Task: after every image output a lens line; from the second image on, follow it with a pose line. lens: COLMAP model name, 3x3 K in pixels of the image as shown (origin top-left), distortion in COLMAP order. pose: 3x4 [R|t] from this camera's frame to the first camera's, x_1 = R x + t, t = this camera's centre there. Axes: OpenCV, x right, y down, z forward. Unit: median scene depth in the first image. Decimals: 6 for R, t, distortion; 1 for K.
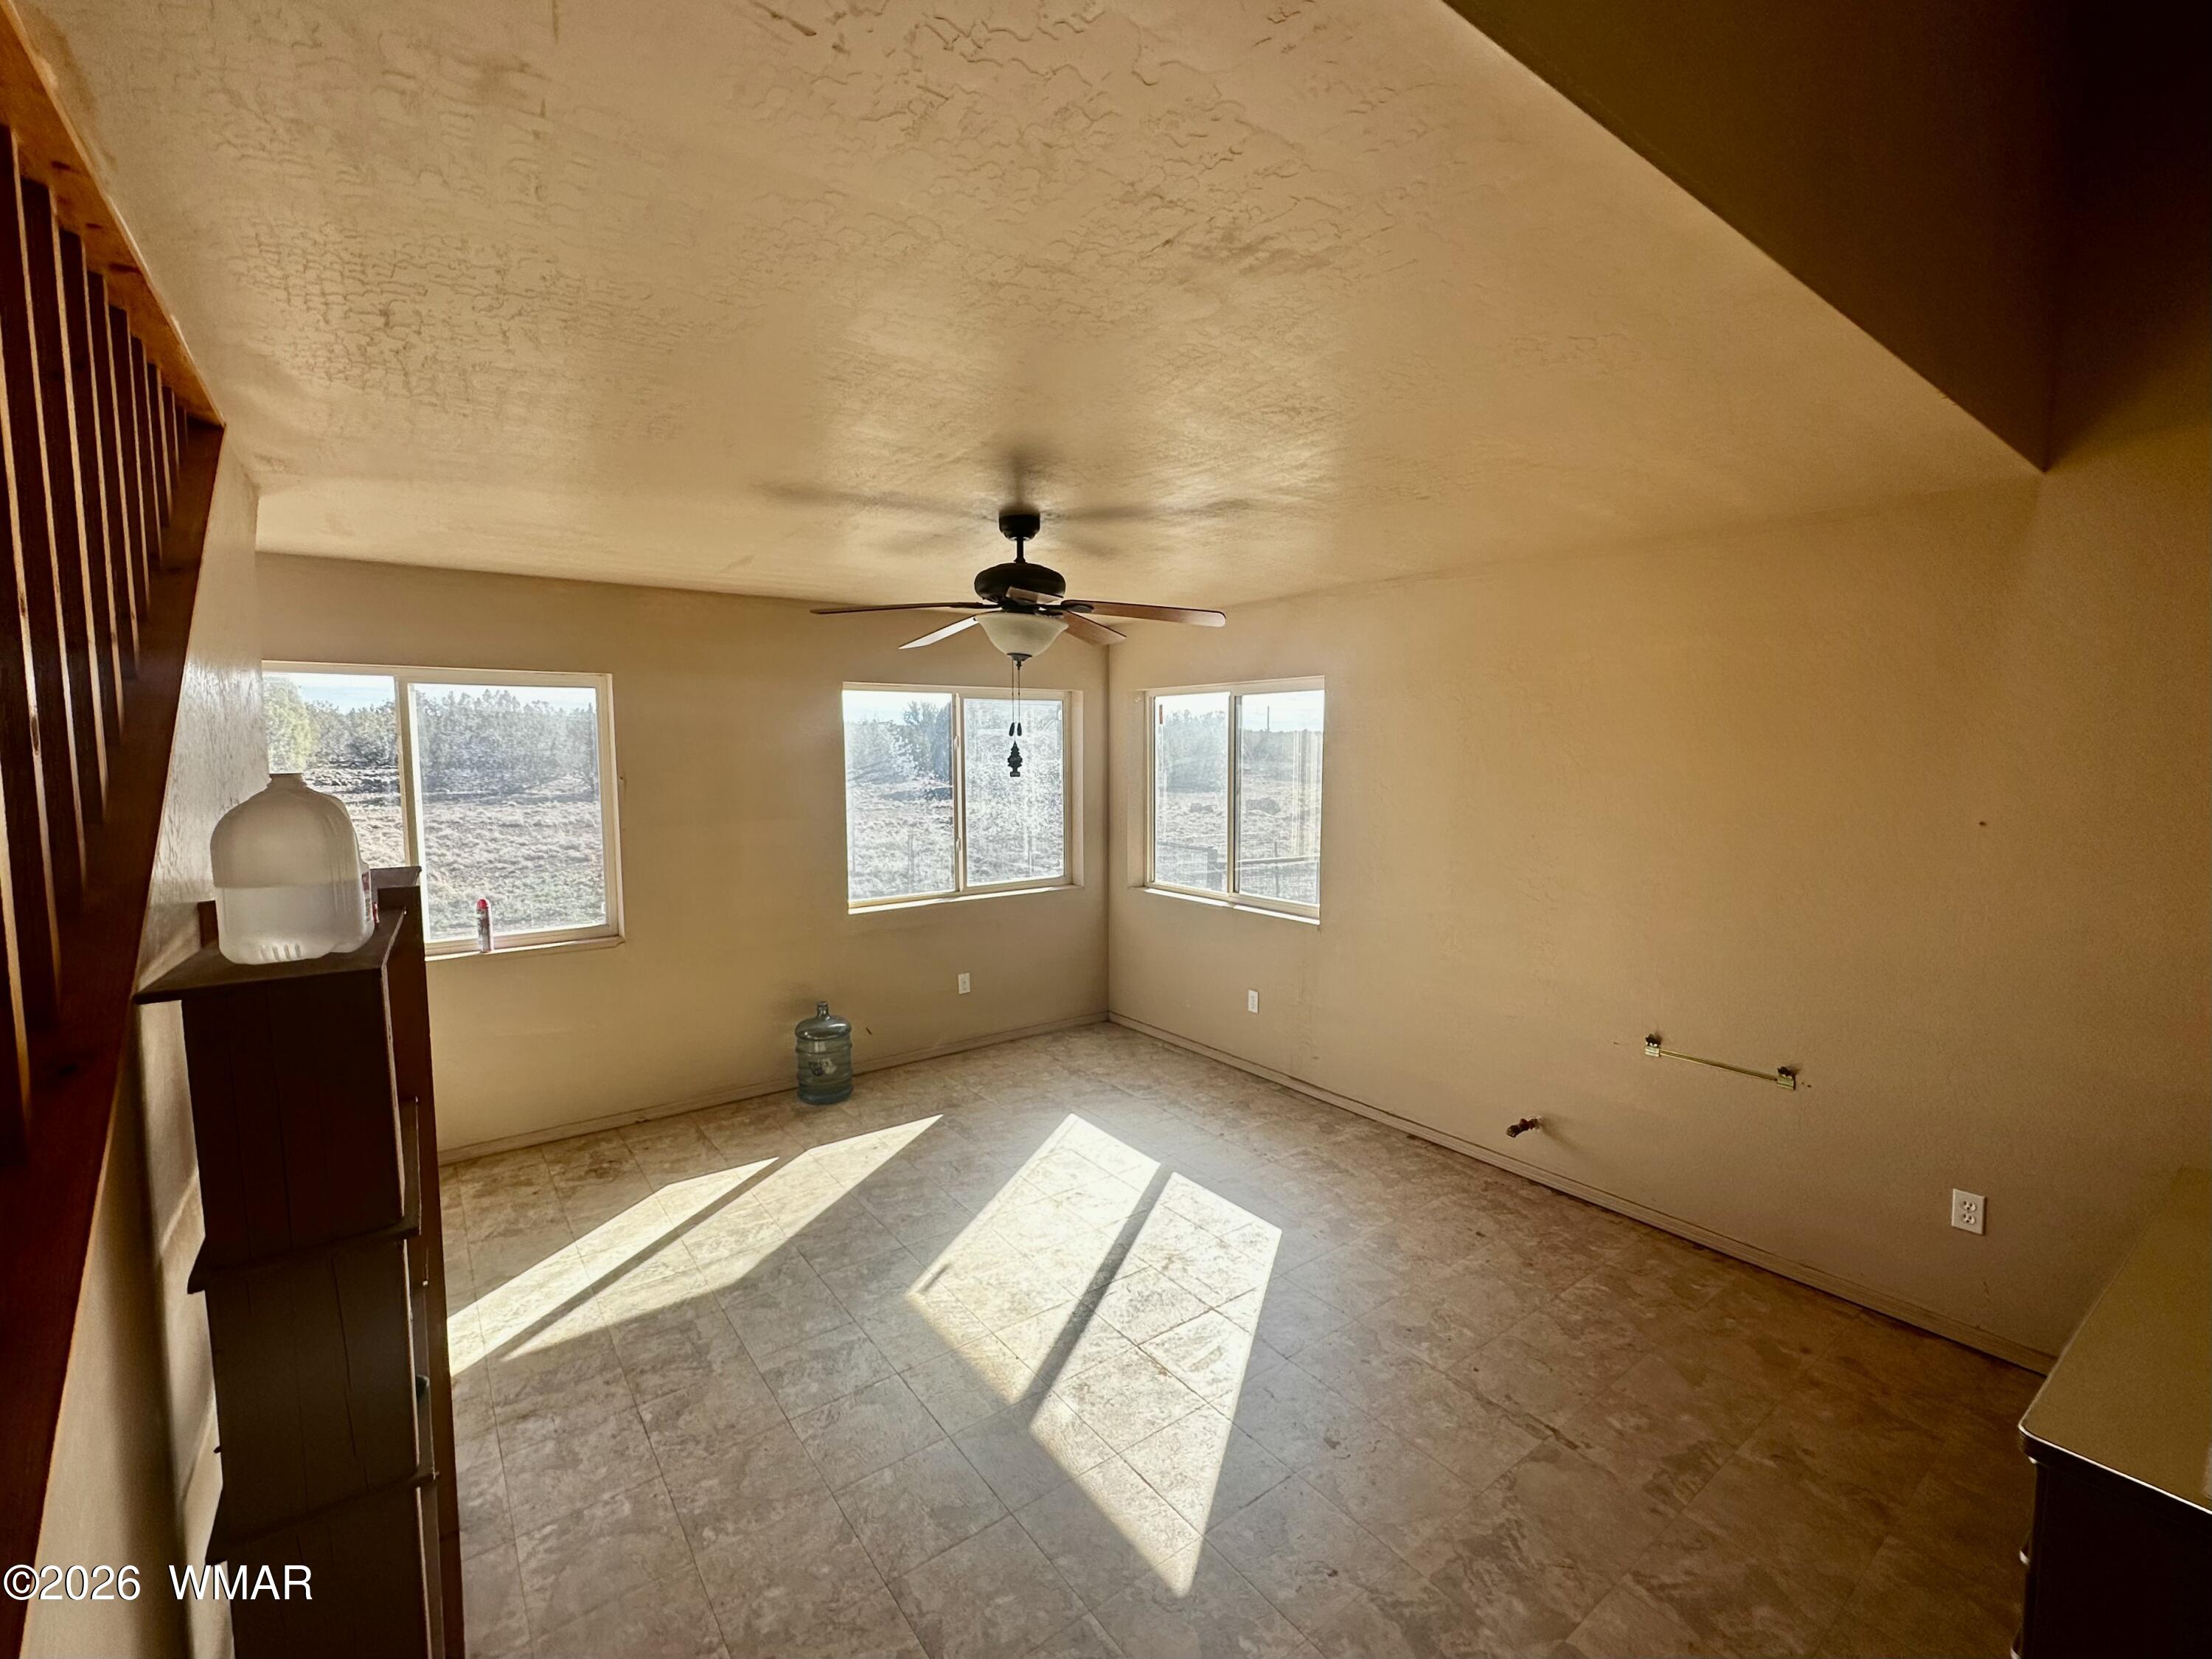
lens RADIAL K [[952.2, 0, 1103.0], [0, 952.2, 826.7], [0, 0, 1]] dist [0.004993, -0.000126]
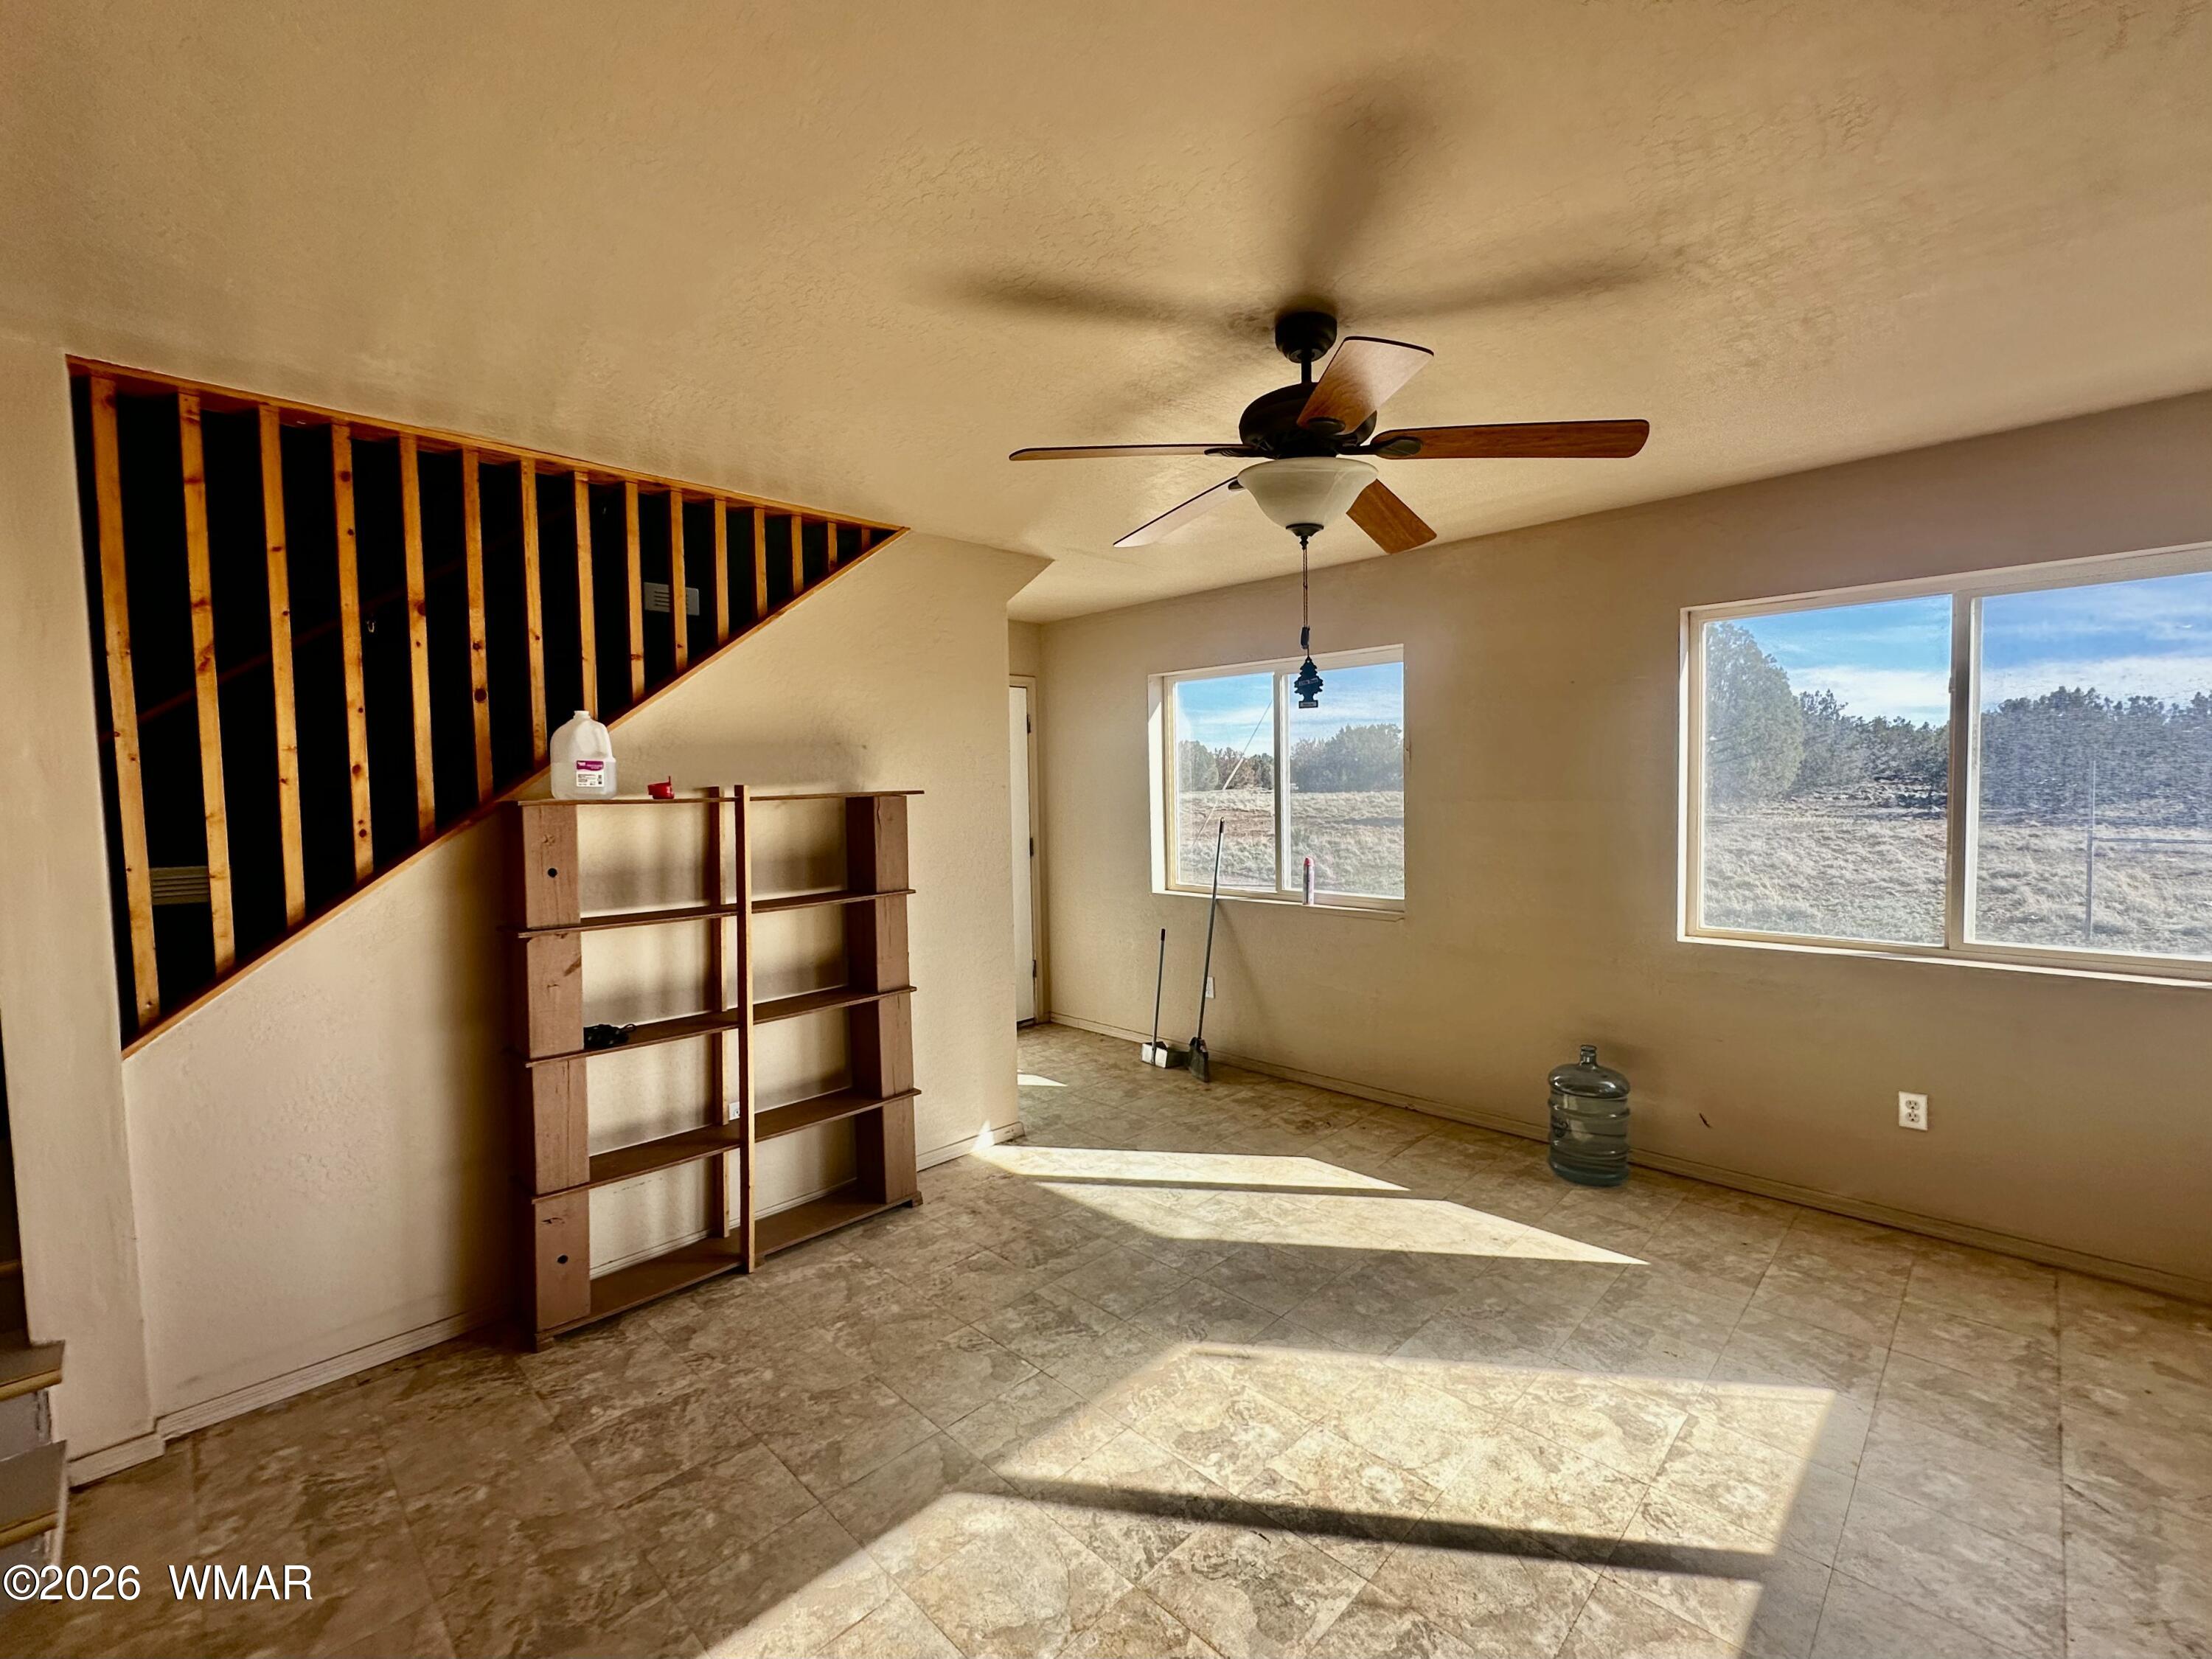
lens RADIAL K [[952.2, 0, 1100.2], [0, 952.2, 830.3], [0, 0, 1]] dist [0.004993, -0.000126]
pose [[0.142070, 0.049324, -0.988627, 0.445093], [-0.063418, 0.997159, 0.040636, 0.013123], [0.987823, 0.056924, 0.144794, 0.598512]]
